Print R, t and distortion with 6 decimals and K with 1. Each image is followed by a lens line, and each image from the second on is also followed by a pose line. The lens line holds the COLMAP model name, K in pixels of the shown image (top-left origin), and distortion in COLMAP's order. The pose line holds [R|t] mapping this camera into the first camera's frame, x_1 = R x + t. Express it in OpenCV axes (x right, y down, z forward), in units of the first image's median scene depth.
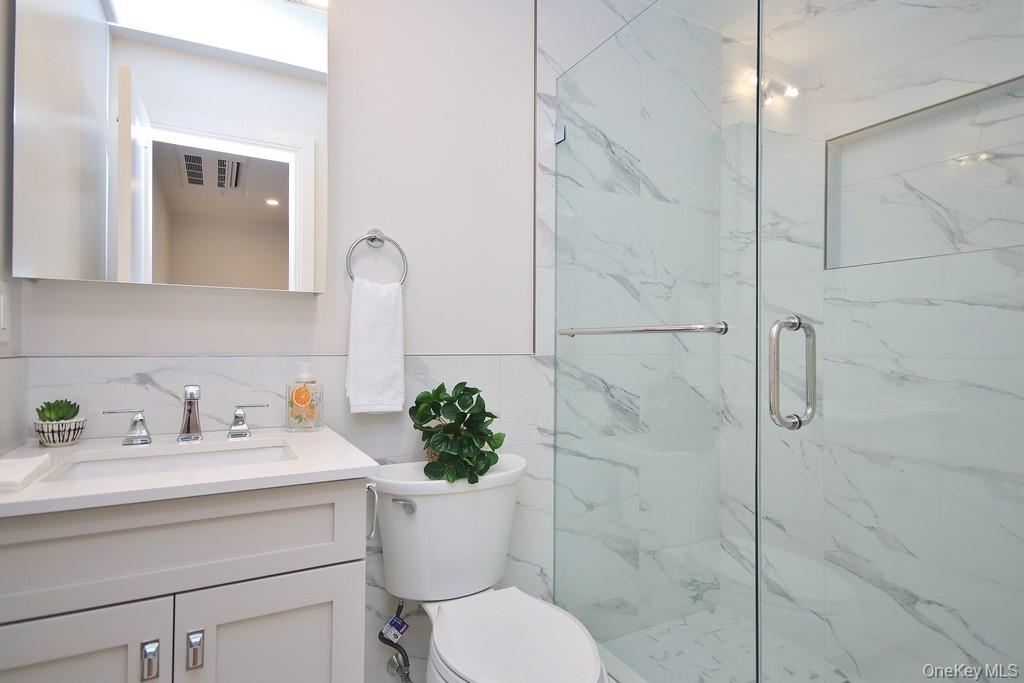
lens RADIAL K [[544.6, 0, 514.7], [0, 544.6, 340.9], [0, 0, 1]] dist [0.026389, 0.000881]
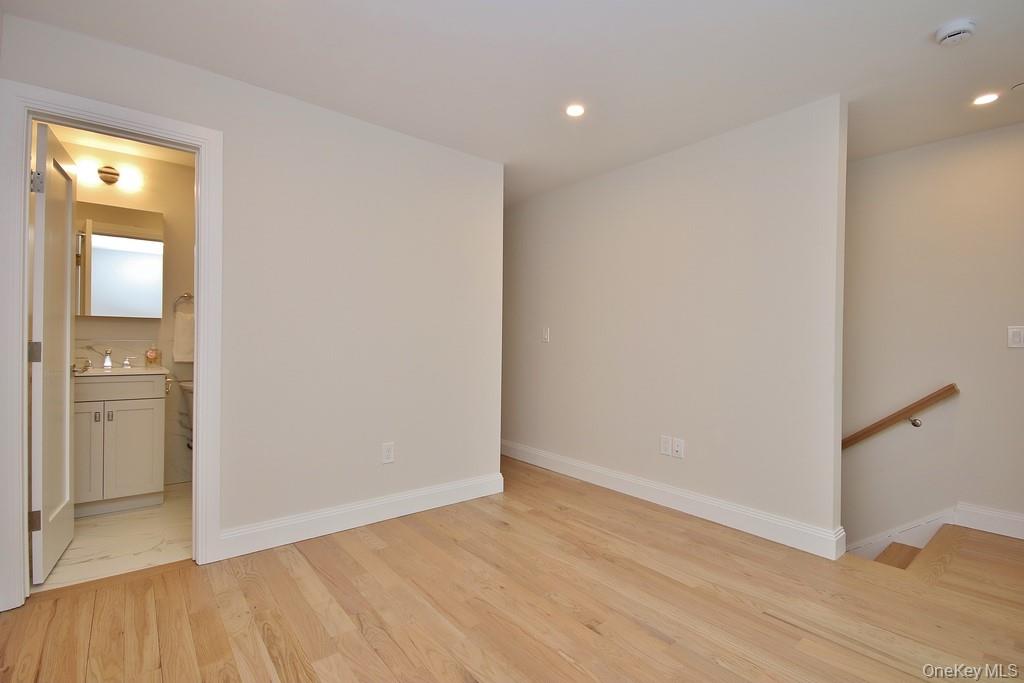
lens RADIAL K [[472.4, 0, 515.4], [0, 472.4, 339.5], [0, 0, 1]] dist [0.007551, -0.008056]
pose [[0.982654, 0.010360, 0.185157, 0.970289], [-0.009425, 0.999938, -0.005926, 0.021847], [-0.185206, 0.004078, 0.982691, -1.696009]]
